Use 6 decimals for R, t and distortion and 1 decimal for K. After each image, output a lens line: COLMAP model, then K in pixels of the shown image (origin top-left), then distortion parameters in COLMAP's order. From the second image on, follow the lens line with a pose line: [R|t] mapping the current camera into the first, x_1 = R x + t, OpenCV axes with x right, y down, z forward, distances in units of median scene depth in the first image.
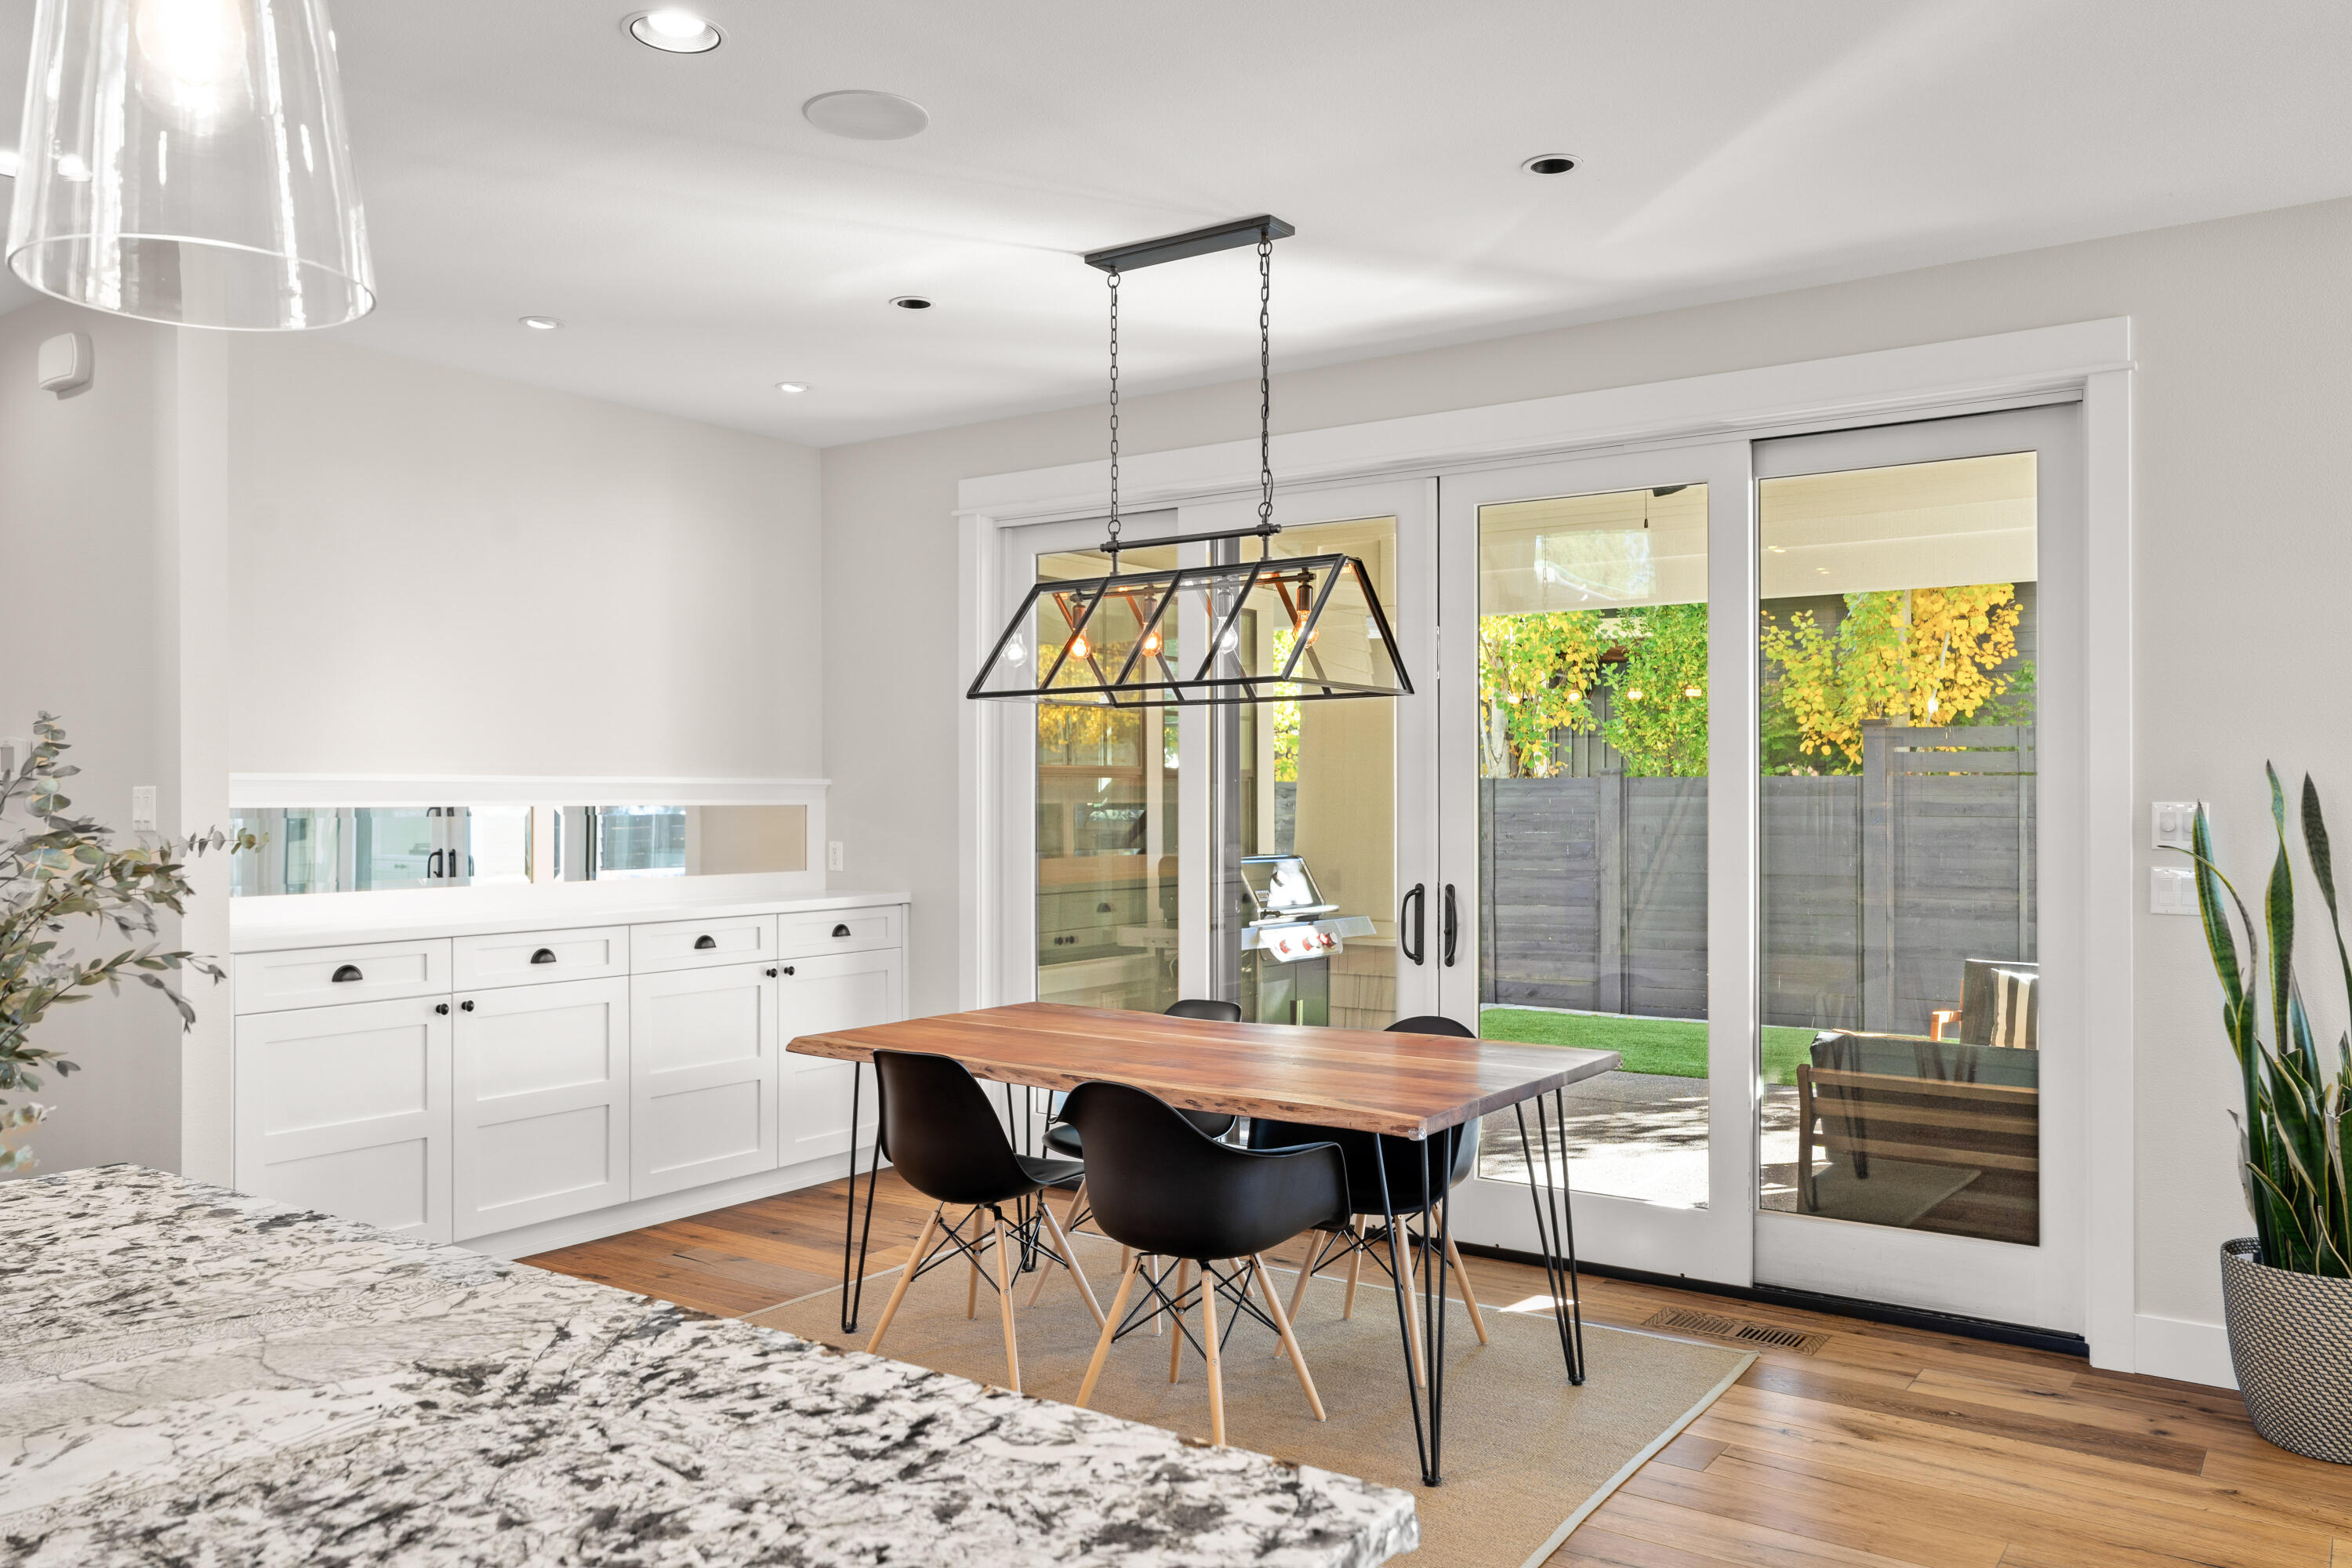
lens RADIAL K [[1730.5, 0, 1146.3], [0, 1730.5, 784.3], [0, 0, 1]] dist [-0.002147, 0.006055]
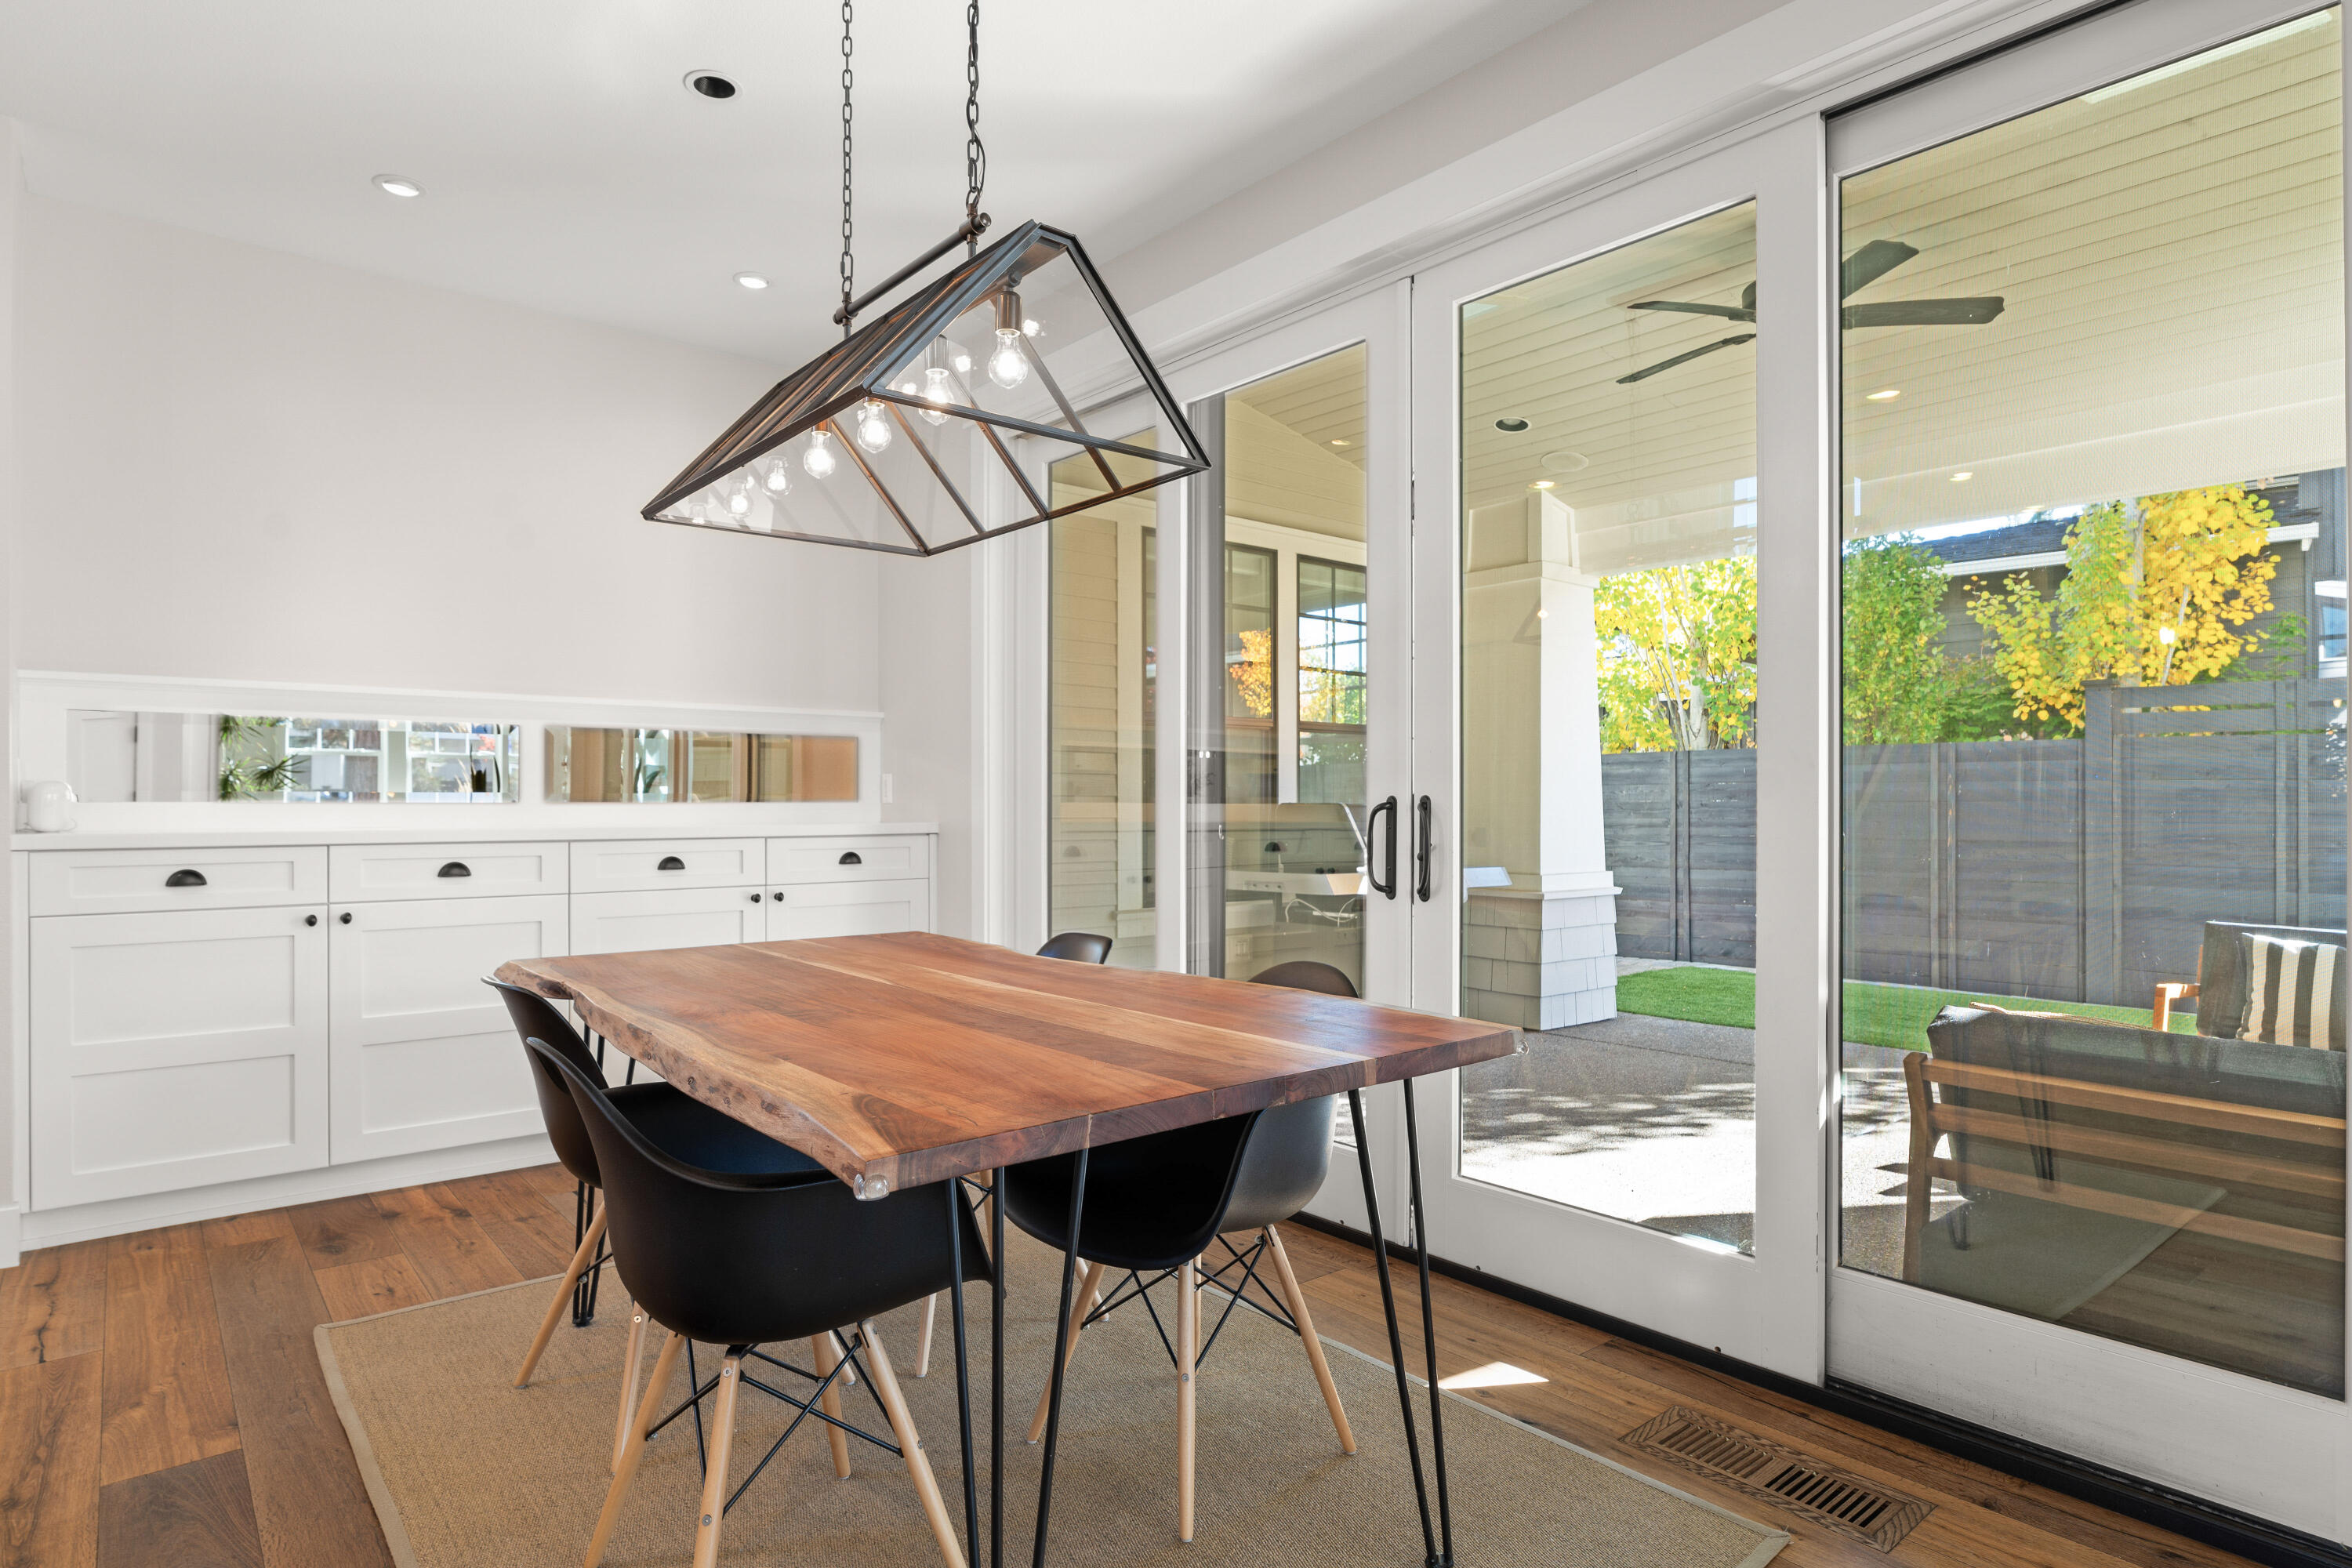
lens RADIAL K [[1245.5, 0, 1165.4], [0, 1245.5, 801.3], [0, 0, 1]] dist [-0.005072, -0.003330]
pose [[0.966591, 0.000826, -0.256321, 0.094799], [0.000492, 0.999987, 0.005079, 0.026343], [0.256322, -0.005035, 0.966578, 0.197084]]
